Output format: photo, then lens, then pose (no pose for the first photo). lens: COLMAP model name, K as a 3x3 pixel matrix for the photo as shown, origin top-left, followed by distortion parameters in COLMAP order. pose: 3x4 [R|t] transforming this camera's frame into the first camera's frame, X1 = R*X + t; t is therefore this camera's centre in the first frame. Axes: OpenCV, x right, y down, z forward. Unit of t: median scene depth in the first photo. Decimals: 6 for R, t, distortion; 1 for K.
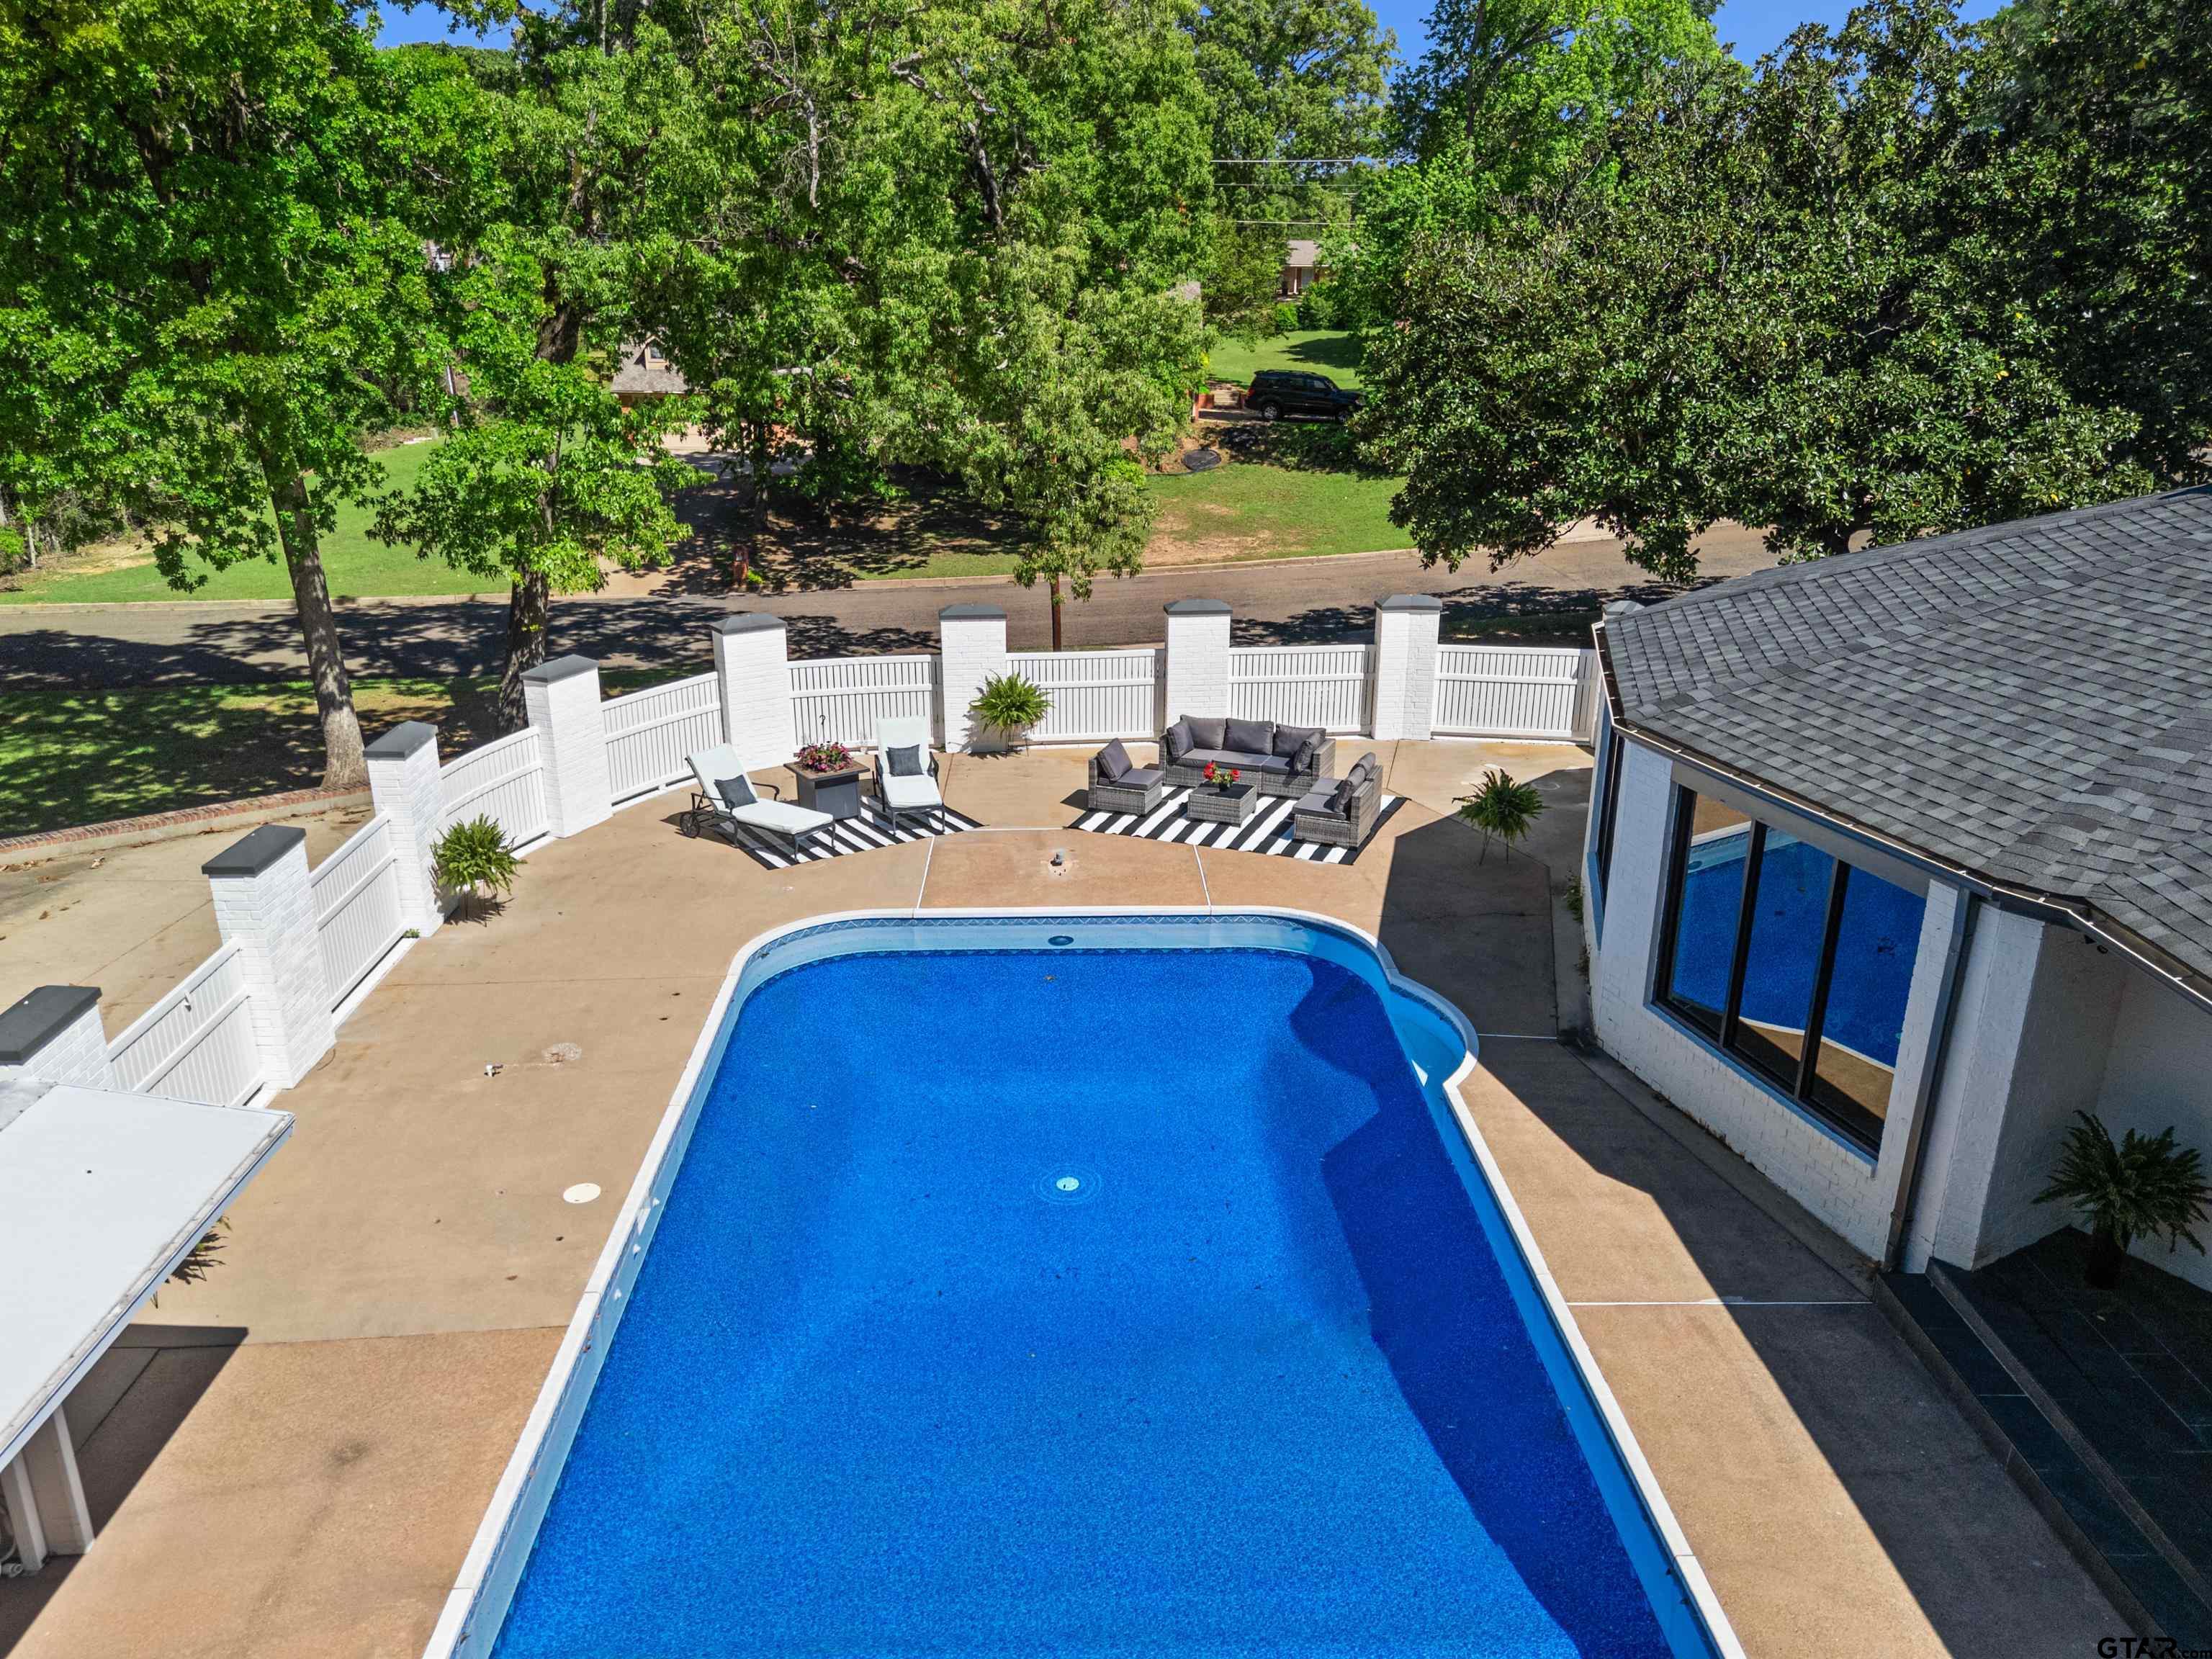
lens RADIAL K [[1628.7, 0, 1115.3], [0, 1628.7, 841.0], [0, 0, 1]] dist [0.088097, -0.089228]
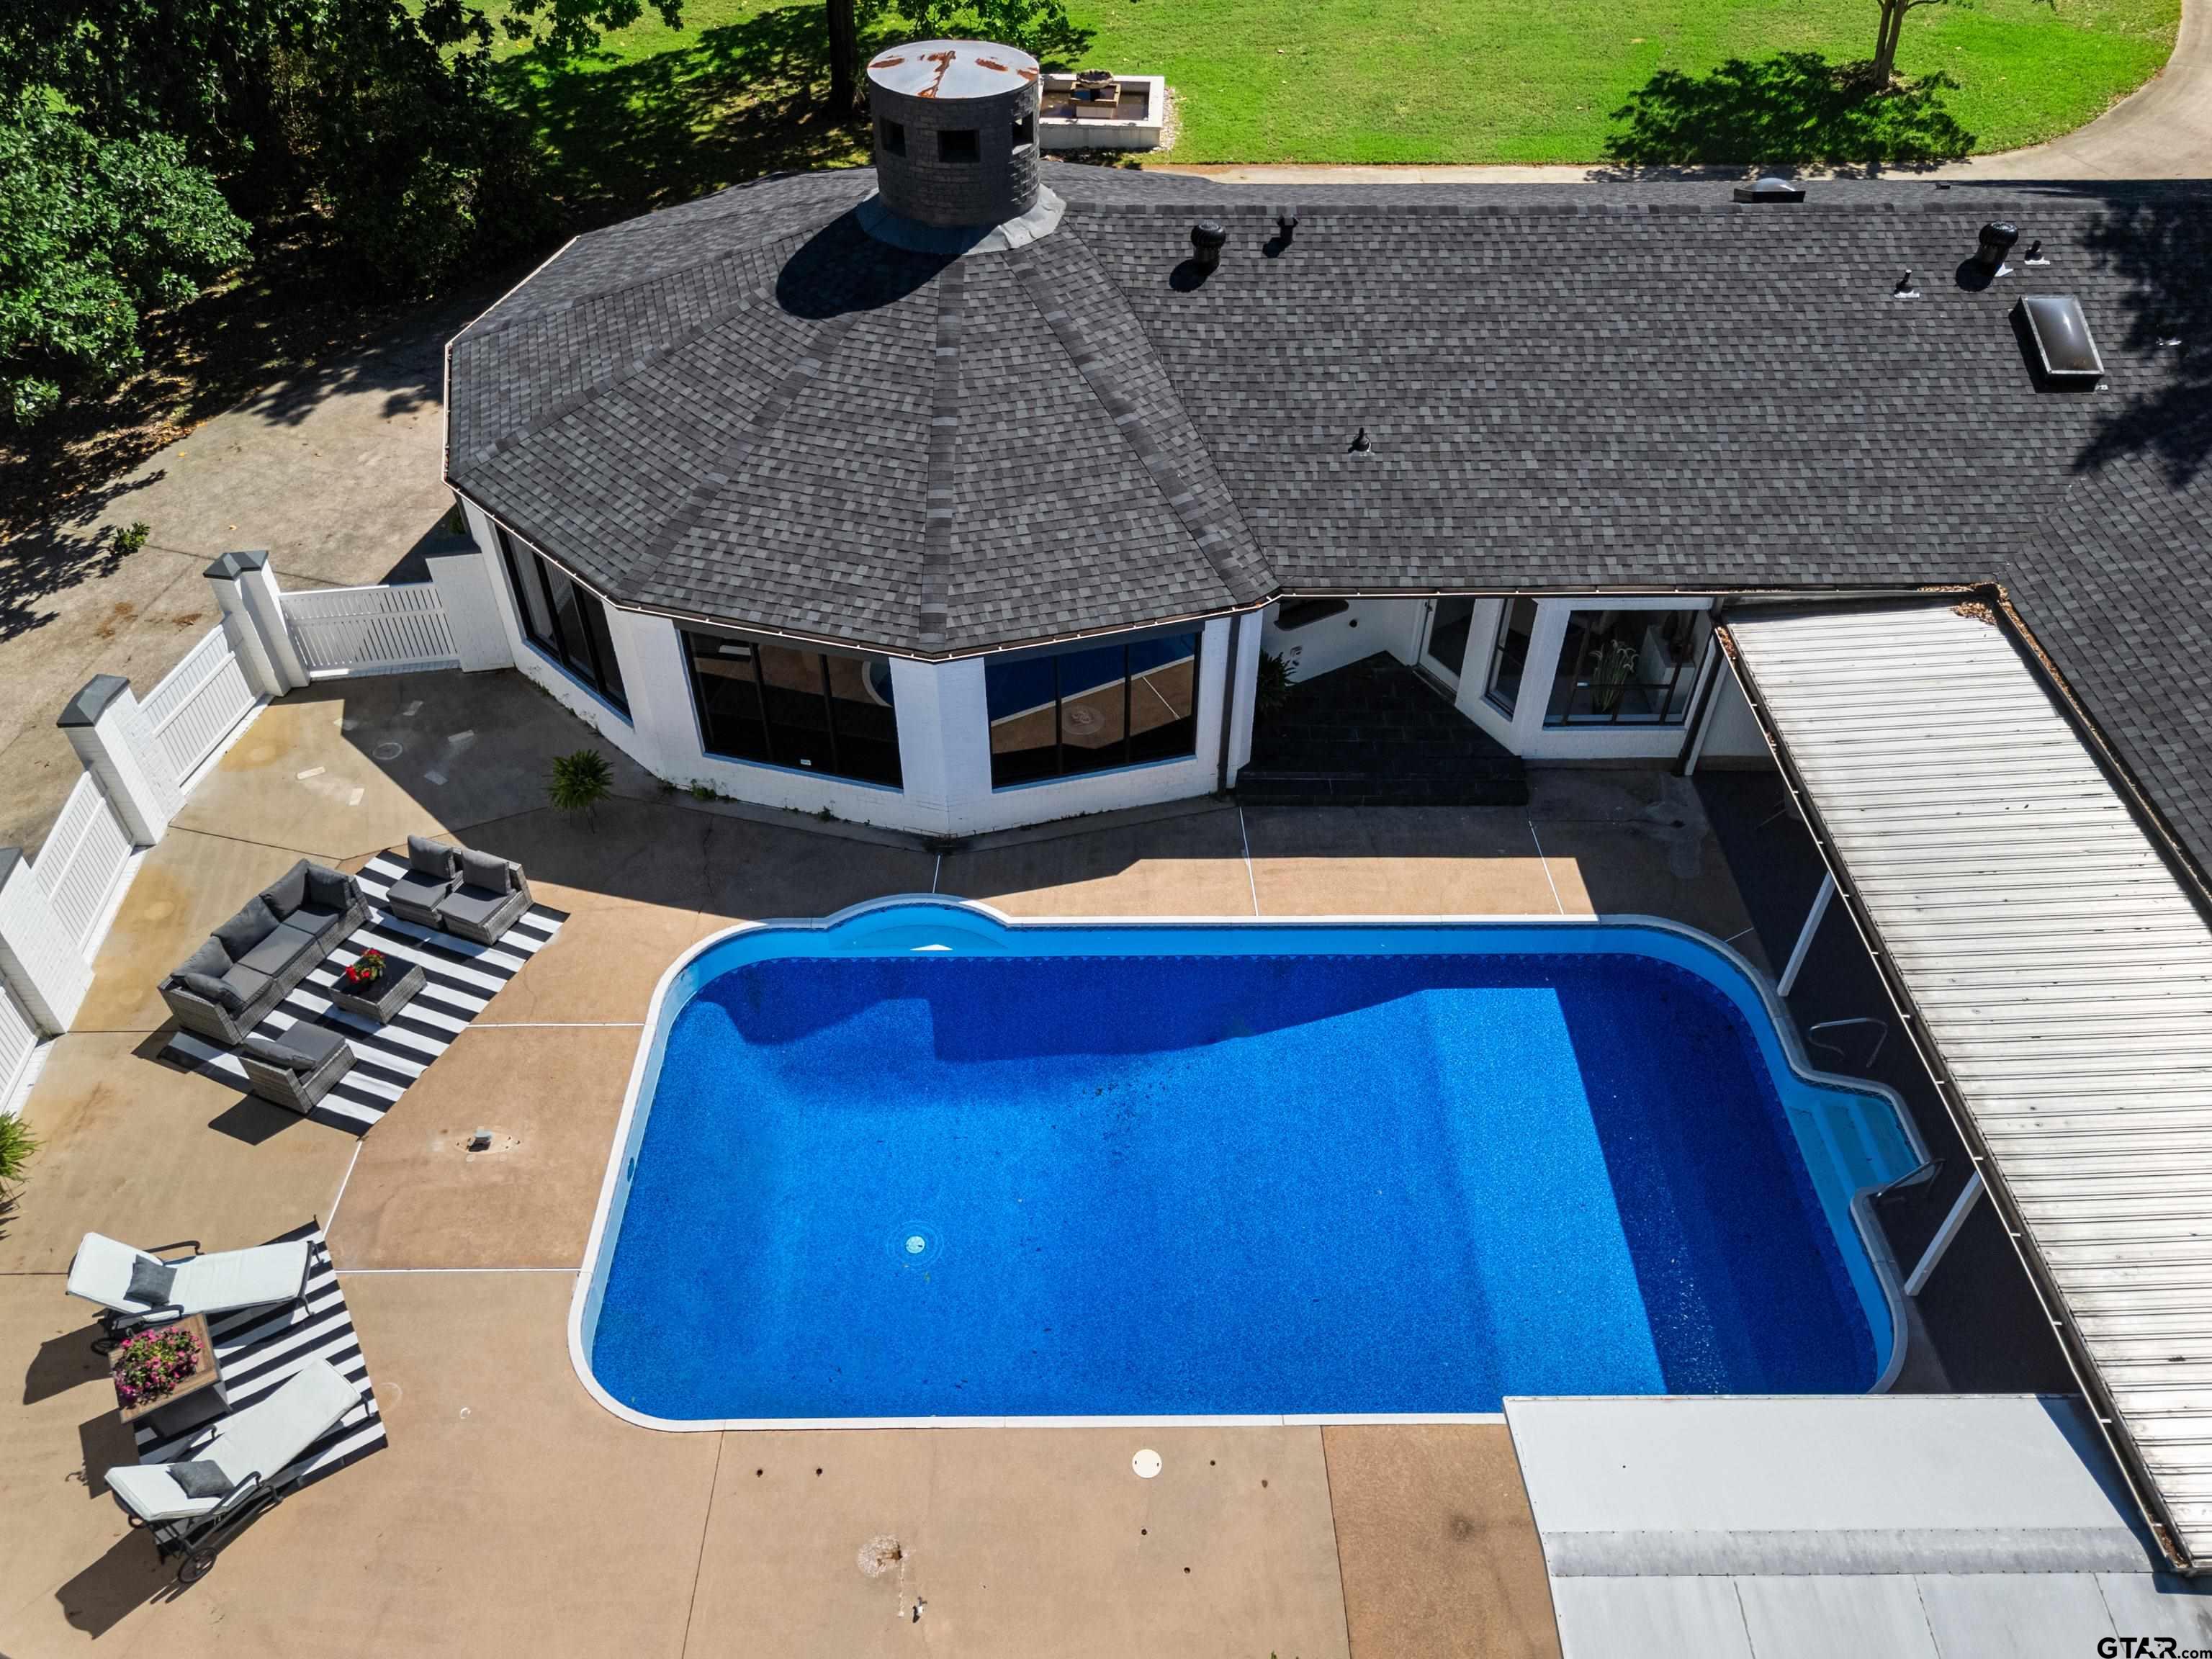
lens RADIAL K [[1639.4, 0, 1106.0], [0, 1639.4, 829.5], [0, 0, 1]] dist [0.028903, -0.005832]
pose [[0.028203, -0.677348, 0.735122, -0.695468], [0.329464, 0.700620, 0.632918, -0.689077], [-0.943747, 0.224346, 0.242921, 0.483444]]
